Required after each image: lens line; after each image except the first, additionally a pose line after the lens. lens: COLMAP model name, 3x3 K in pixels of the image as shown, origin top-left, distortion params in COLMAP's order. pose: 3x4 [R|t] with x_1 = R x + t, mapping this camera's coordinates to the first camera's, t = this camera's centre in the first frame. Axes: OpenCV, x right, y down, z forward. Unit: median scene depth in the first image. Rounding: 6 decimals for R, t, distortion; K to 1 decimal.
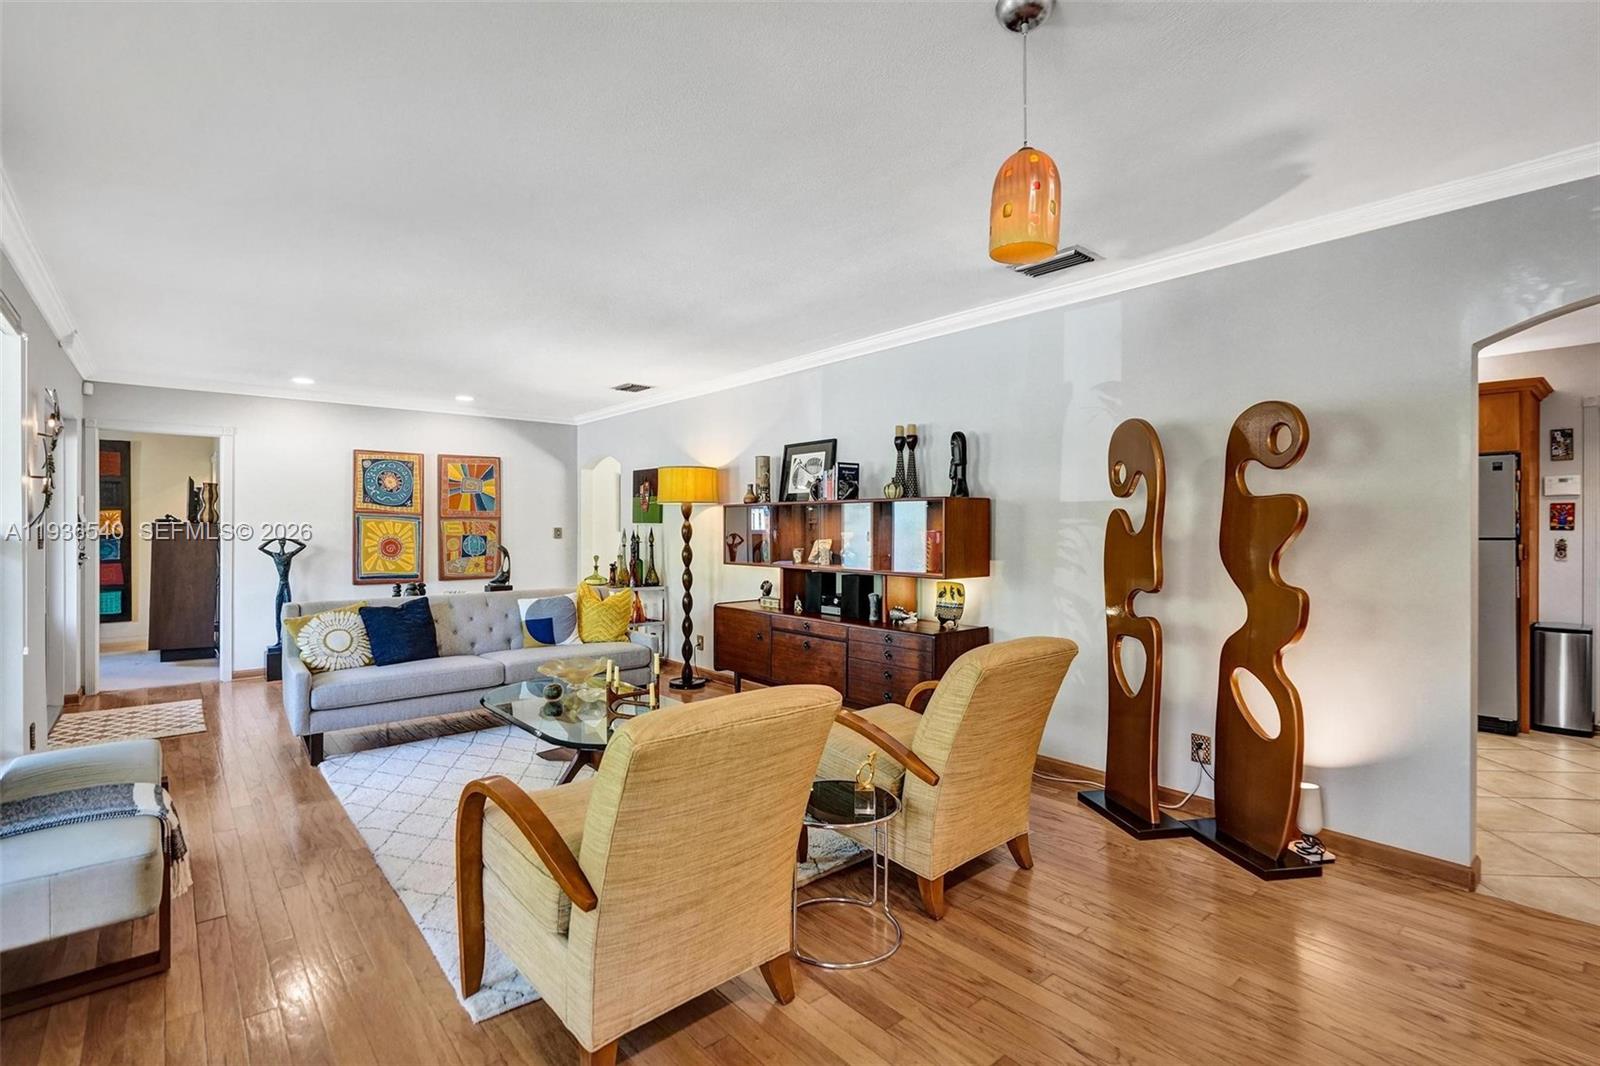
lens RADIAL K [[753.3, 0, 802.8], [0, 753.3, 526.1], [0, 0, 1]] dist [-0.005696, 0.003242]
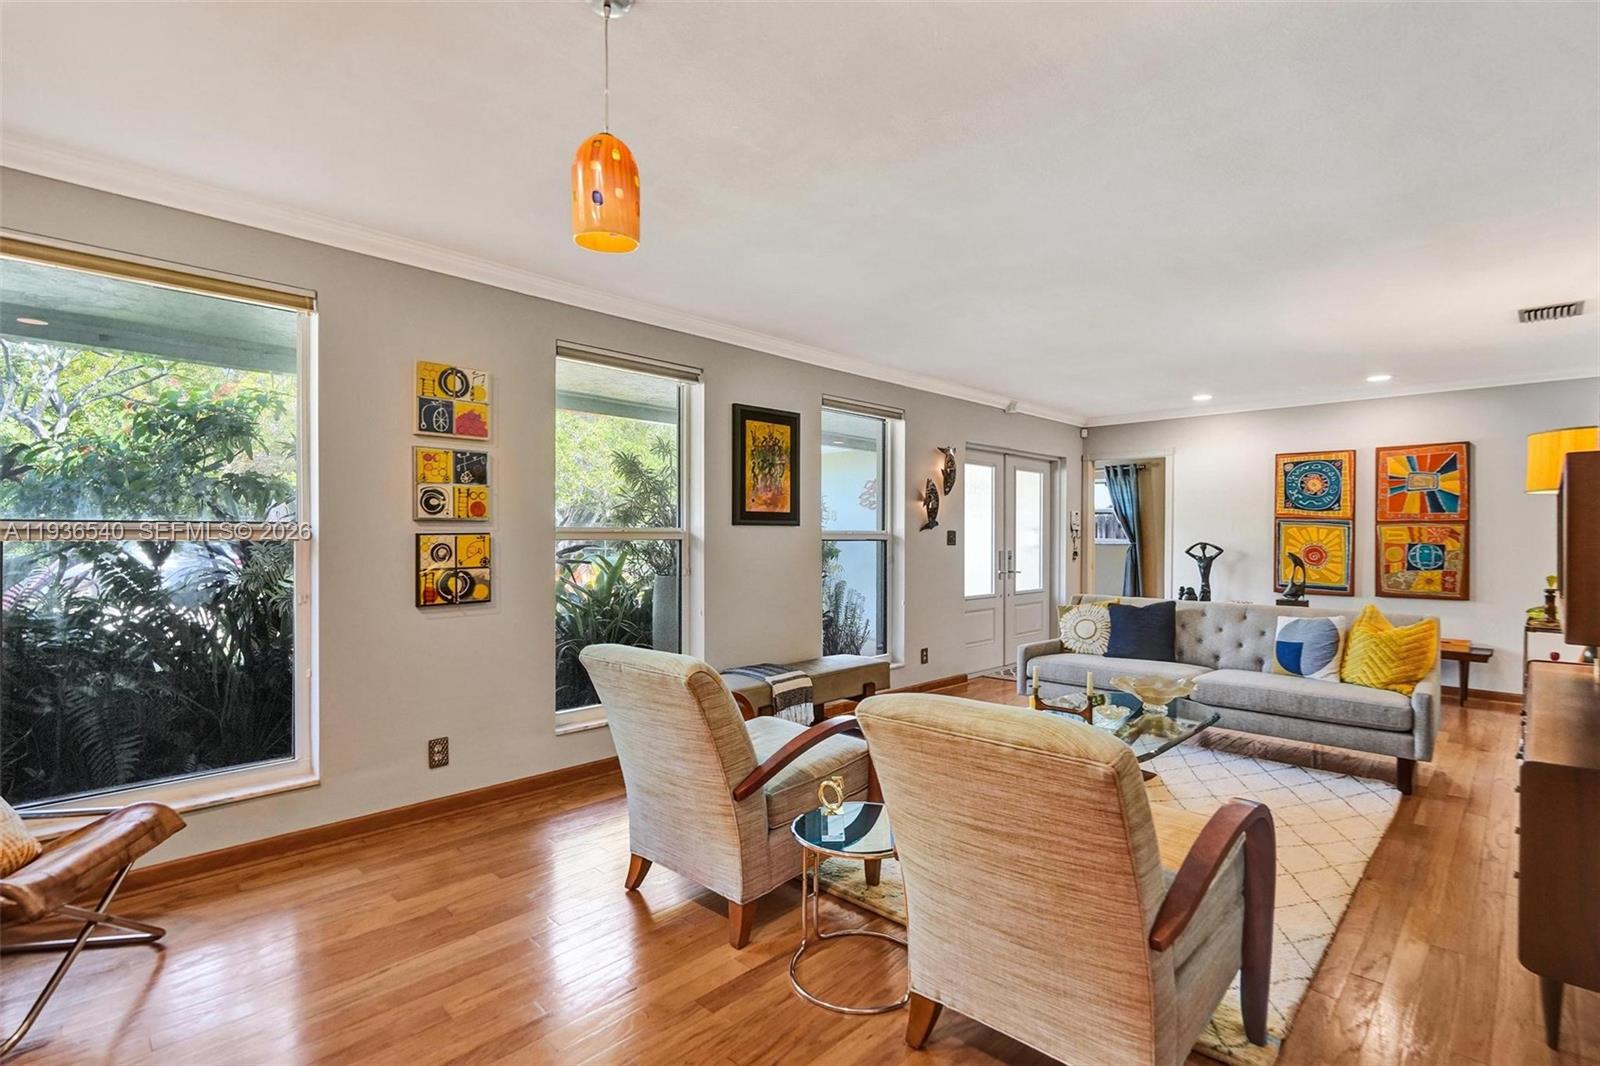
lens RADIAL K [[753.3, 0, 795.8], [0, 753.3, 535.3], [0, 0, 1]] dist [-0.005696, 0.003242]
pose [[0.095675, 0.003100, -0.995408, 0.341475], [-0.002536, 0.999993, 0.002870, 0.003309], [0.995409, 0.002250, 0.095683, 0.300726]]
